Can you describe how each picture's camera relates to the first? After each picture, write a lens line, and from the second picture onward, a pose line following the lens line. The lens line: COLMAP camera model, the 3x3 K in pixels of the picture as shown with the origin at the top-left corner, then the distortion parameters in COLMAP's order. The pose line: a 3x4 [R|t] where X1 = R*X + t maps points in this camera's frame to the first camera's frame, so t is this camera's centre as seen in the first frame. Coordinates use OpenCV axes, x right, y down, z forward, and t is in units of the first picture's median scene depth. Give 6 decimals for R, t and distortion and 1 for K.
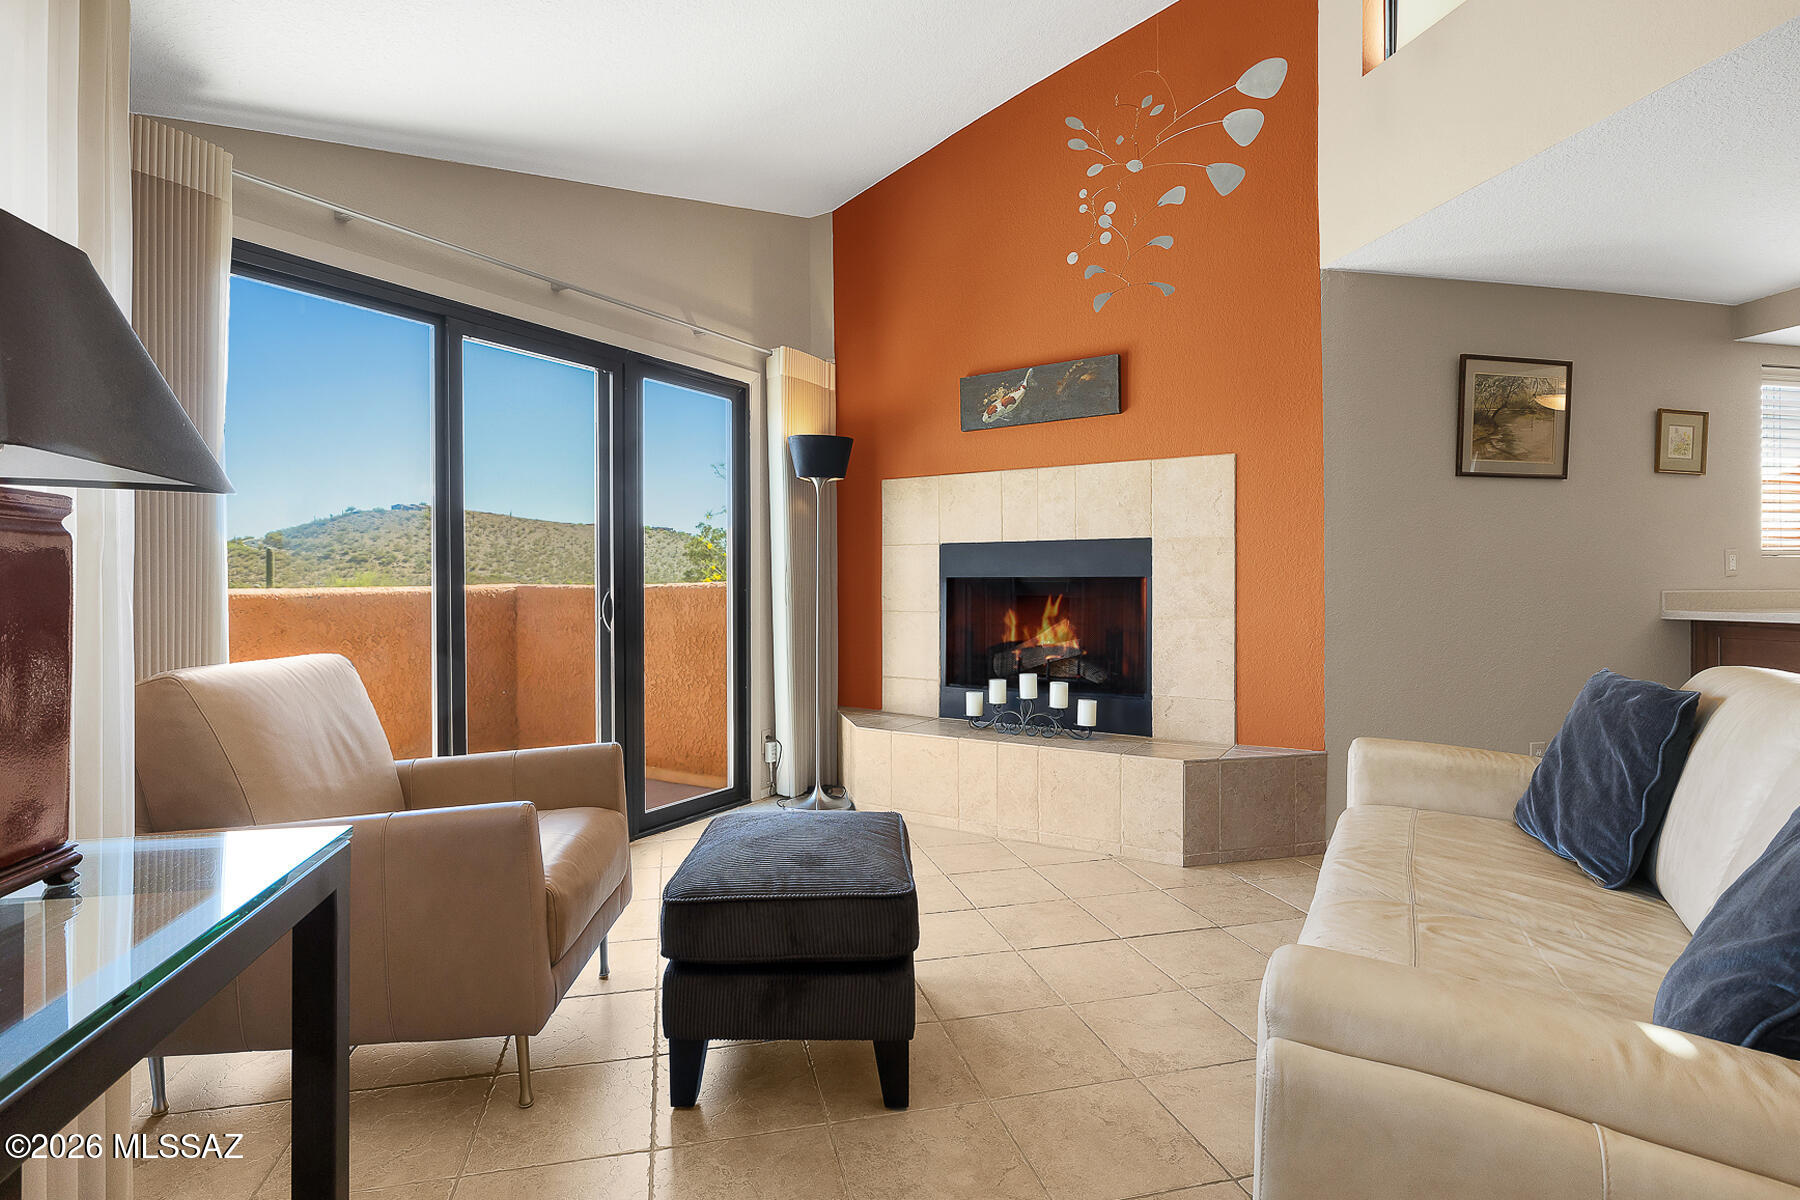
lens RADIAL K [[861.7, 0, 882.9], [0, 861.7, 587.4], [0, 0, 1]] dist [-0.012105, 0.003907]
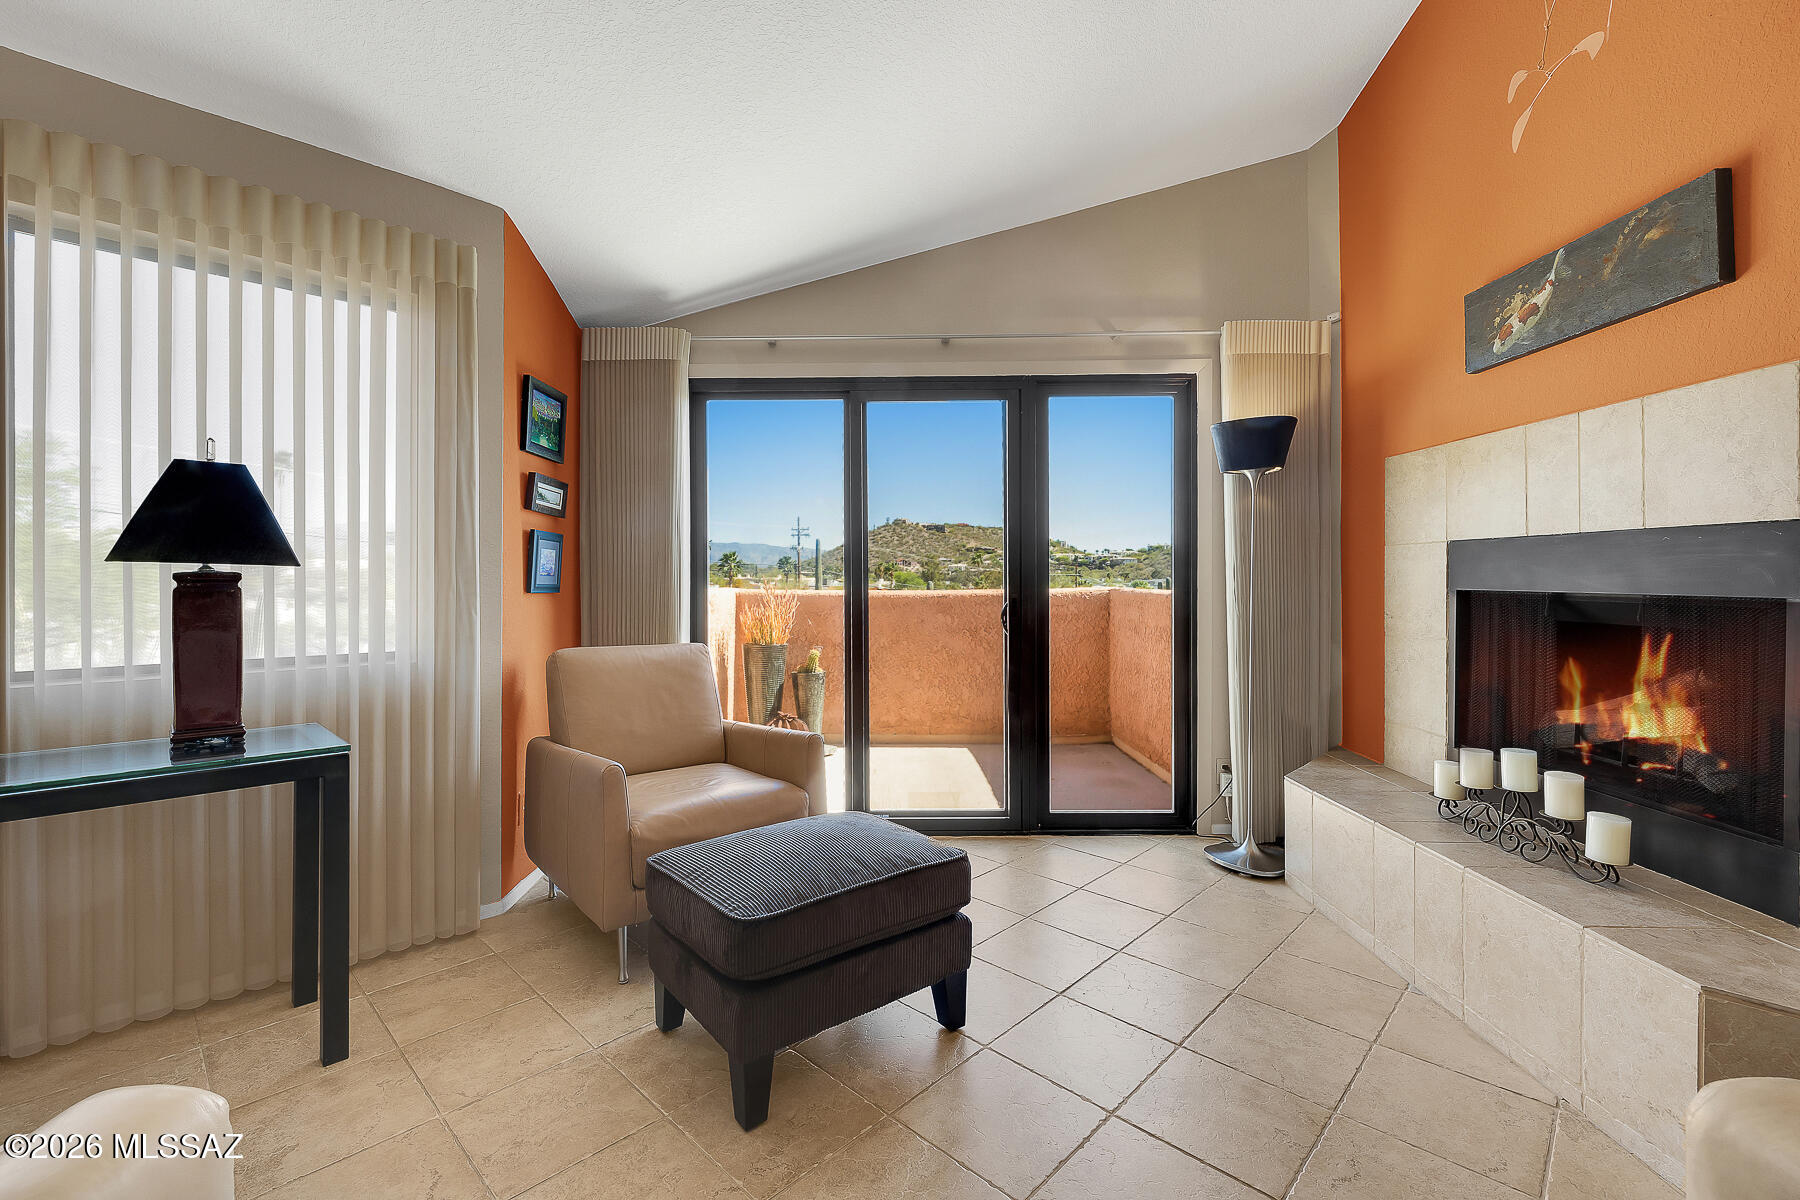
lens RADIAL K [[769.5, 0, 892.8], [0, 769.5, 588.4], [0, 0, 1]] dist [0.004775, -0.001311]
pose [[0.530967, 0.014090, -0.847276, 0.405701], [-0.003287, 0.999888, 0.014568, -0.023669], [0.847386, -0.004950, 0.530954, 0.329748]]
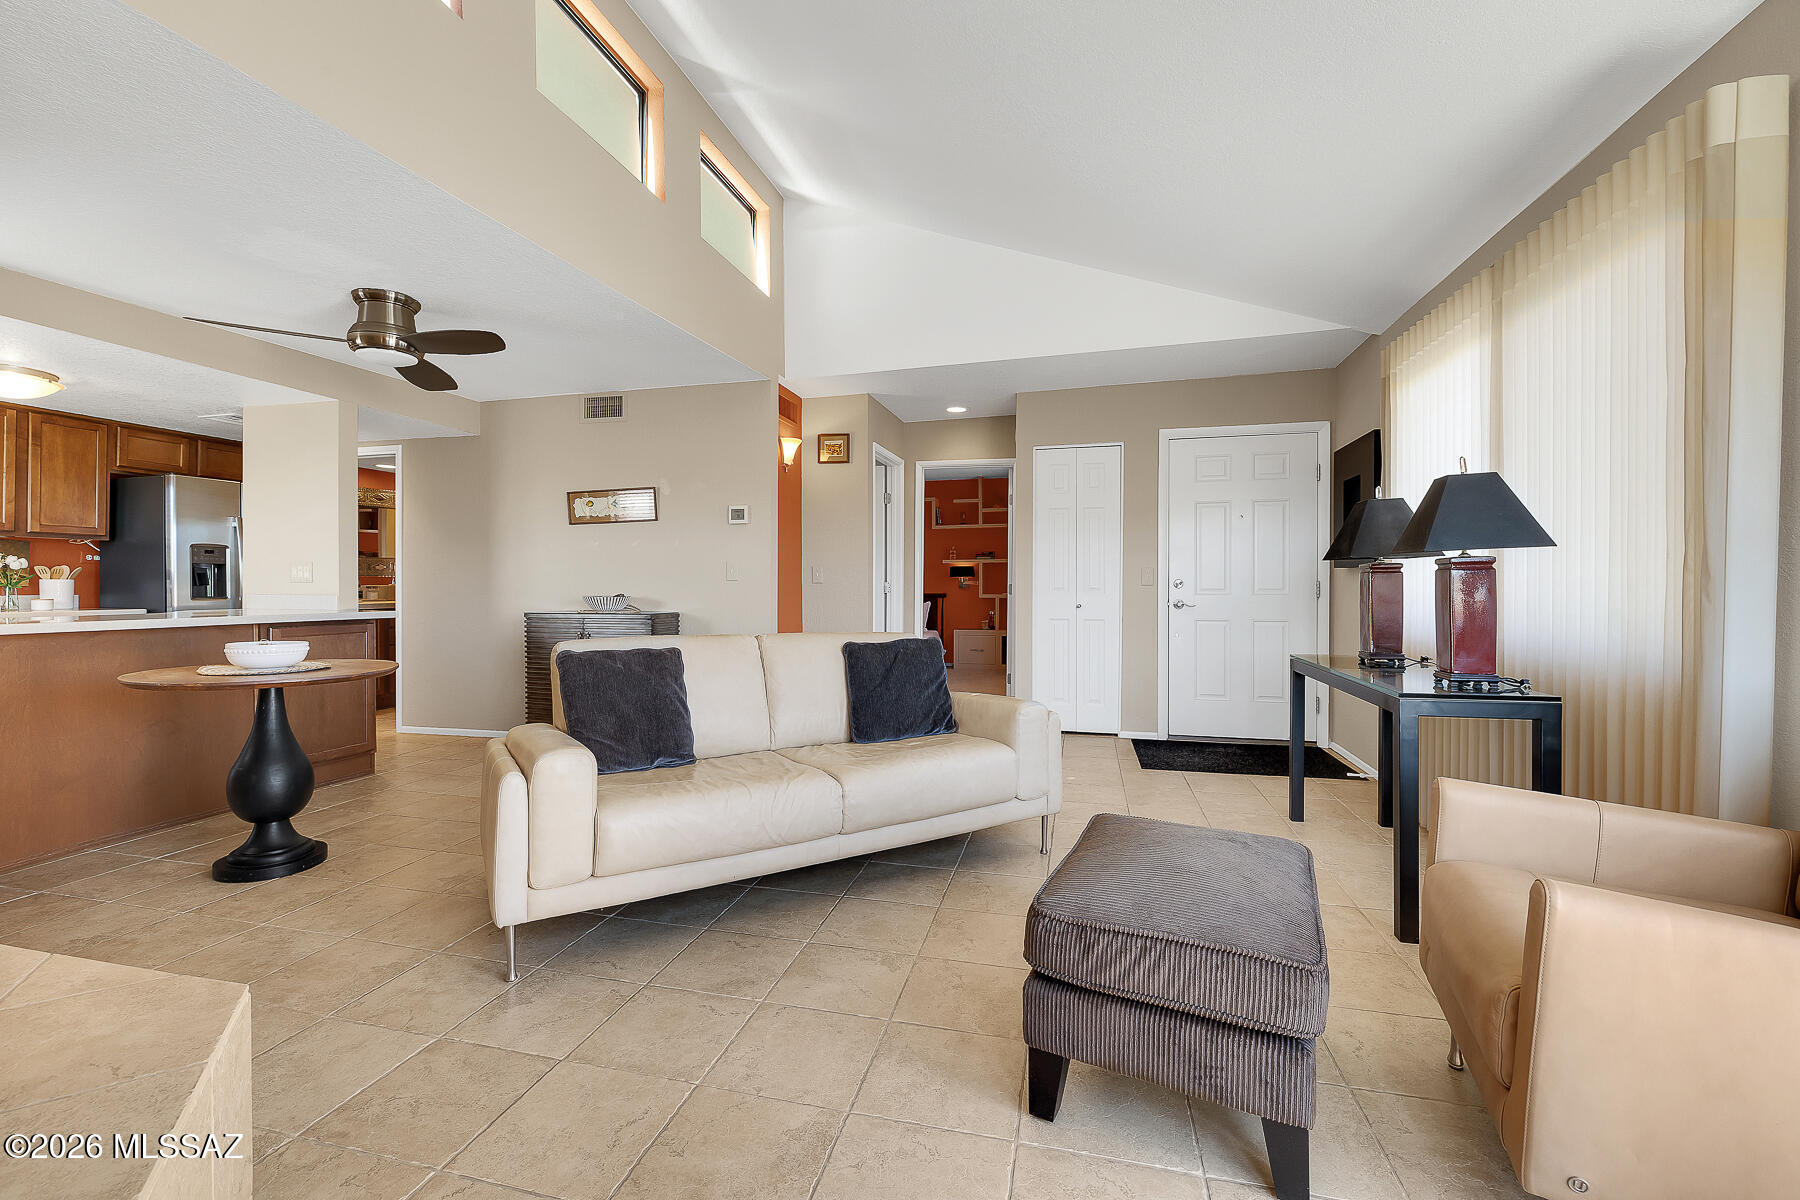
lens RADIAL K [[756.6, 0, 874.3], [0, 756.6, 595.8], [0, 0, 1]] dist [0.009632, 0.000362]
pose [[-0.882261, 0.000671, 0.470760, -0.107016], [0.004805, 0.999960, 0.007579, 0.000768], [-0.470736, 0.008949, -0.882229, 1.031770]]
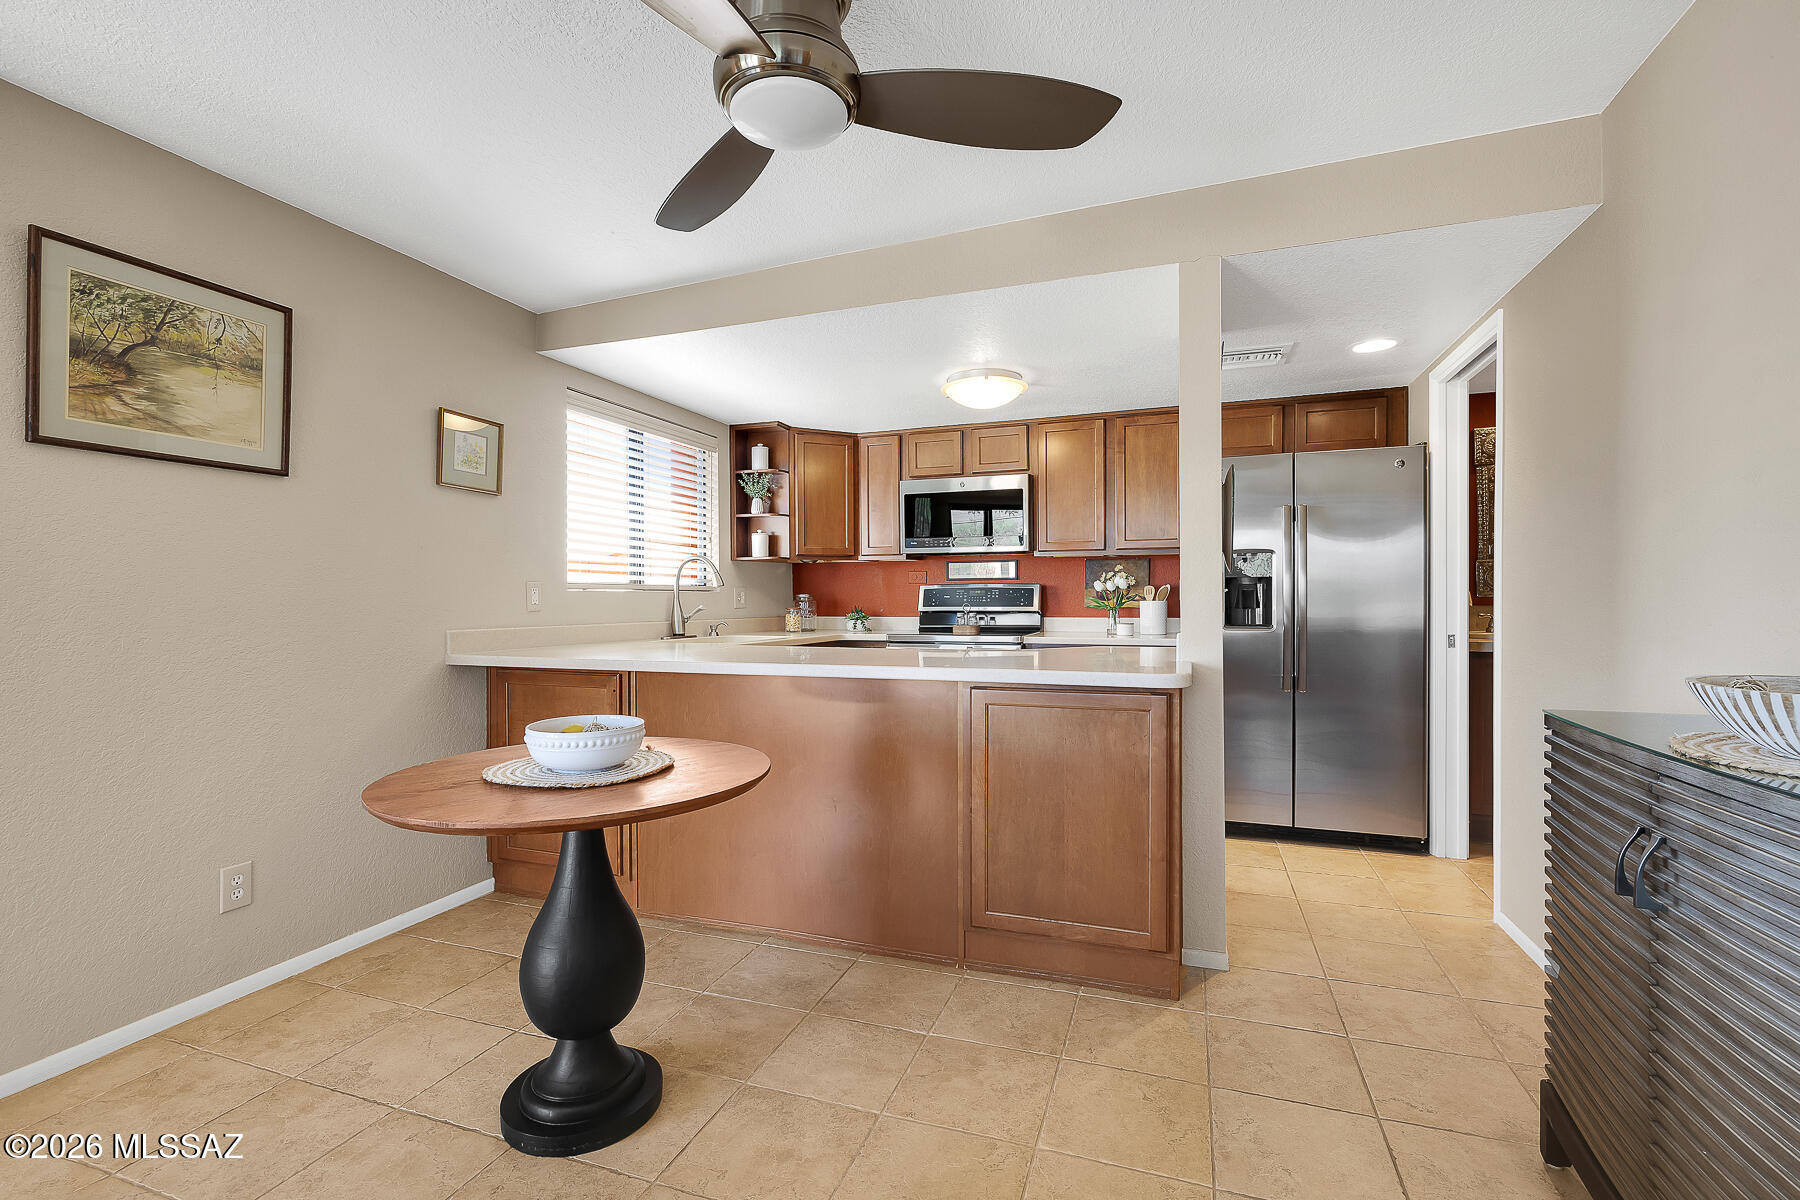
lens RADIAL K [[804.8, 0, 902.1], [0, 804.8, 608.5], [0, 0, 1]] dist [-0.008813, 0.002876]
pose [[0.539486, -0.006080, 0.841973, 0.500416], [0.004057, 0.999981, 0.004622, -0.019389], [-0.841985, 0.000922, 0.539500, 0.219669]]
